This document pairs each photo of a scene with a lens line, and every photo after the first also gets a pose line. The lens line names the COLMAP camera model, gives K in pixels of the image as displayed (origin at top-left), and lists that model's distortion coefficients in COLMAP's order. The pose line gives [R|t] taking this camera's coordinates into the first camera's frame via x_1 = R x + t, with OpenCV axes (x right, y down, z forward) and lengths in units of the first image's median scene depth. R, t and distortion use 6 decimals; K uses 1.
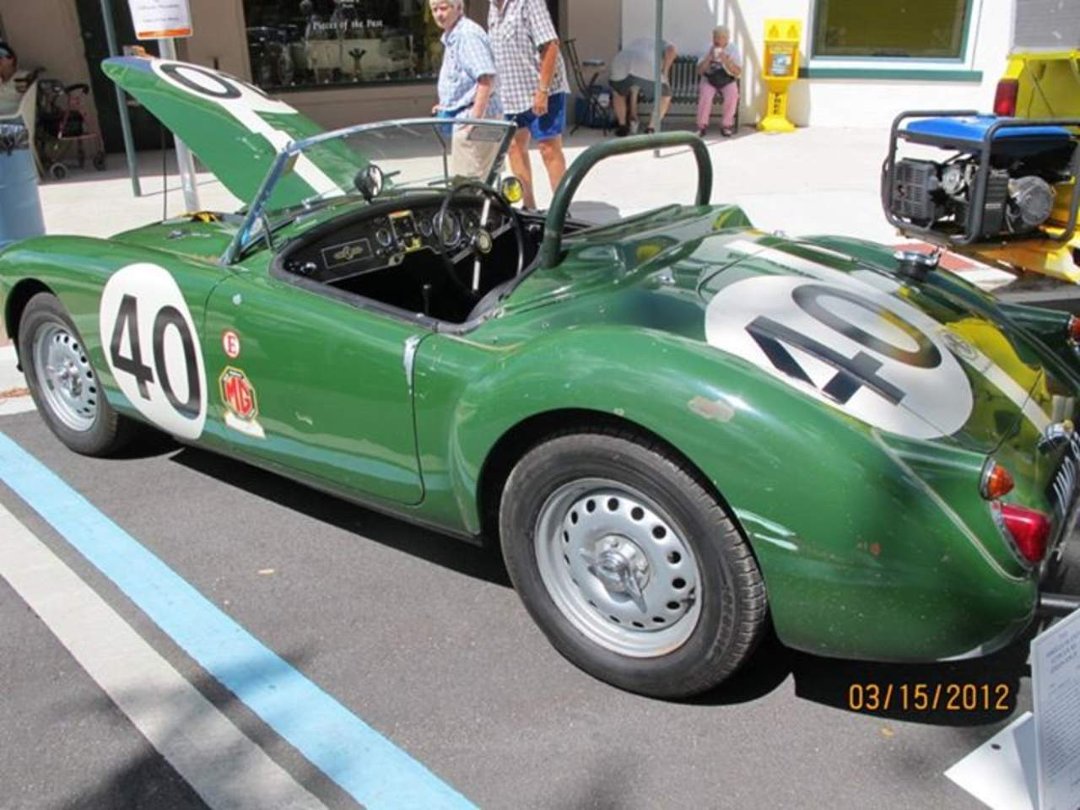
lens RADIAL K [[900.8, 0, 540.0], [0, 900.8, 405.0], [0, 0, 1]] dist [-0.163045, 0.128794]
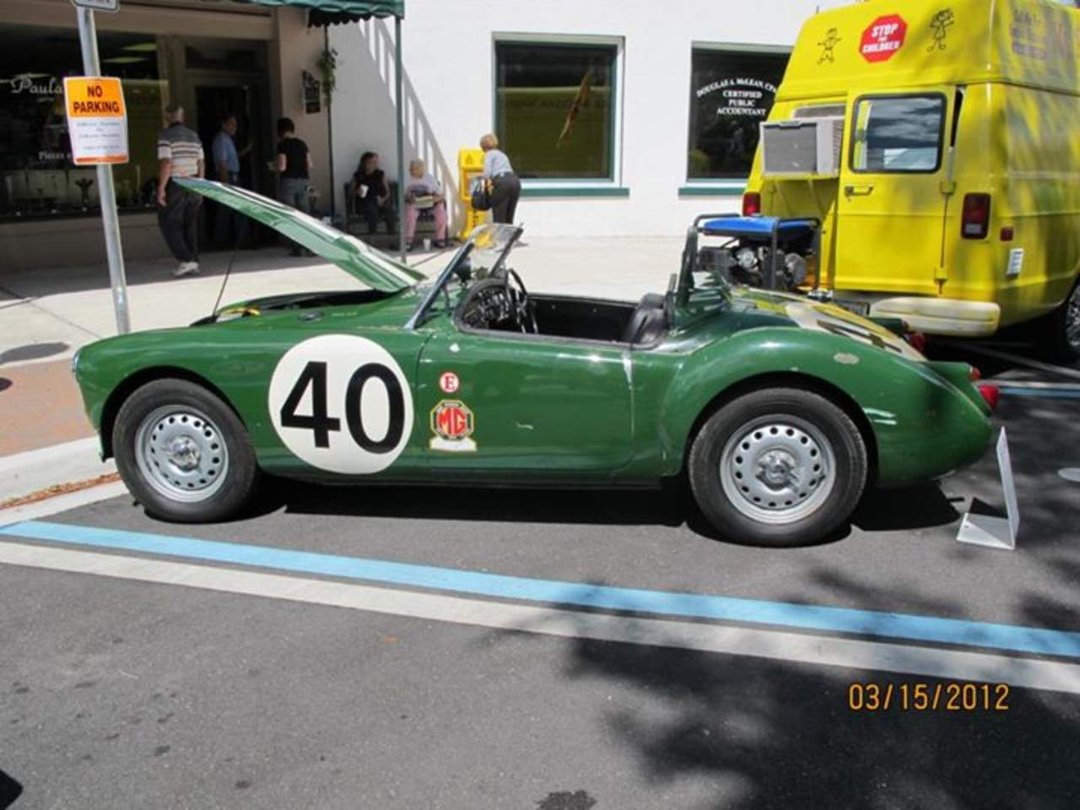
lens RADIAL K [[900.8, 0, 540.0], [0, 900.8, 405.0], [0, 0, 1]] dist [-0.163045, 0.128794]
pose [[0.895291, -0.105005, 0.432930, -0.584902], [0.161456, 0.982234, -0.095652, 0.084327], [-0.415195, 0.155535, 0.896338, -0.200774]]
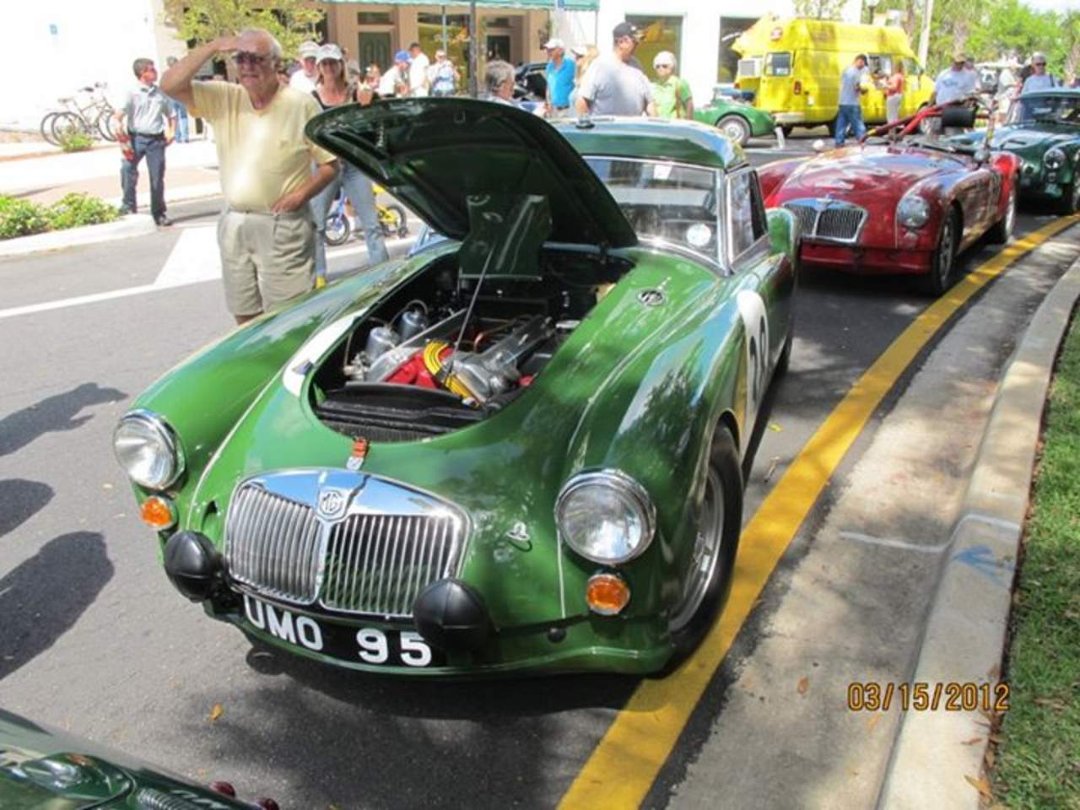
lens RADIAL K [[900.8, 0, 540.0], [0, 900.8, 405.0], [0, 0, 1]] dist [-0.163045, 0.128794]
pose [[0.908986, -0.134382, 0.394572, -2.994120], [0.152071, 0.988274, -0.013748, 1.474026], [-0.388097, 0.072499, 0.918762, -3.337266]]
